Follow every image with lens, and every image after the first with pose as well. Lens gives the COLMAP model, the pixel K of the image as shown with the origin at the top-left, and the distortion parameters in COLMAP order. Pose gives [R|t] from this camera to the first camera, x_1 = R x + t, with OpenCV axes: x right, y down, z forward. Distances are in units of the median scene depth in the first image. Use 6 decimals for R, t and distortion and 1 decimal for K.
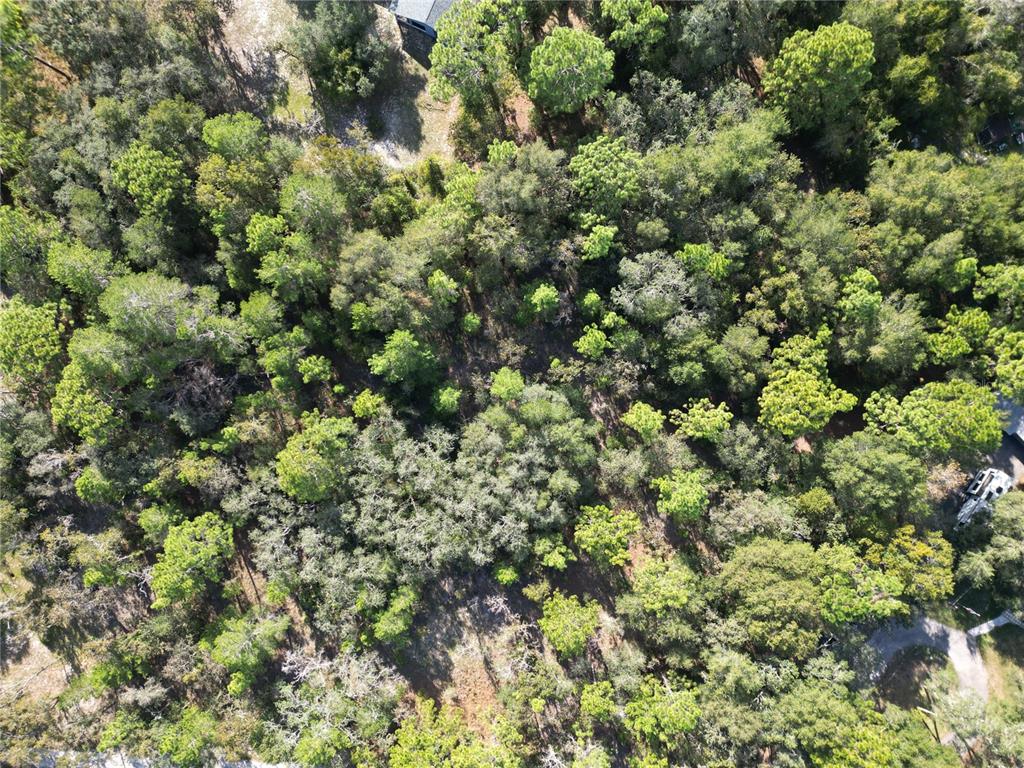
lens RADIAL K [[722.1, 0, 512.0], [0, 722.1, 384.0], [0, 0, 1]] dist [0.001314, -0.071090]
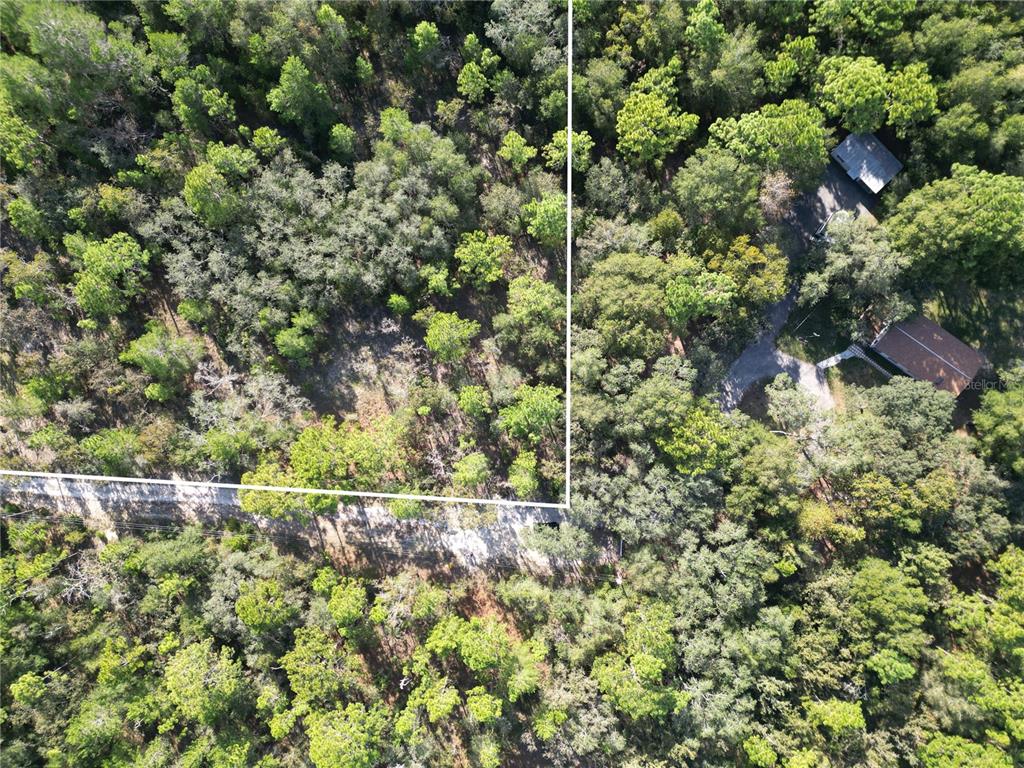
lens RADIAL K [[710.4, 0, 512.0], [0, 710.4, 384.0], [0, 0, 1]] dist [-0.001365, -0.074535]
pose [[0.999841, 0.004398, 0.017256, 0.157707], [-0.005622, 0.997423, 0.071528, 0.326946], [-0.016897, -0.071614, 0.997289, -0.111281]]
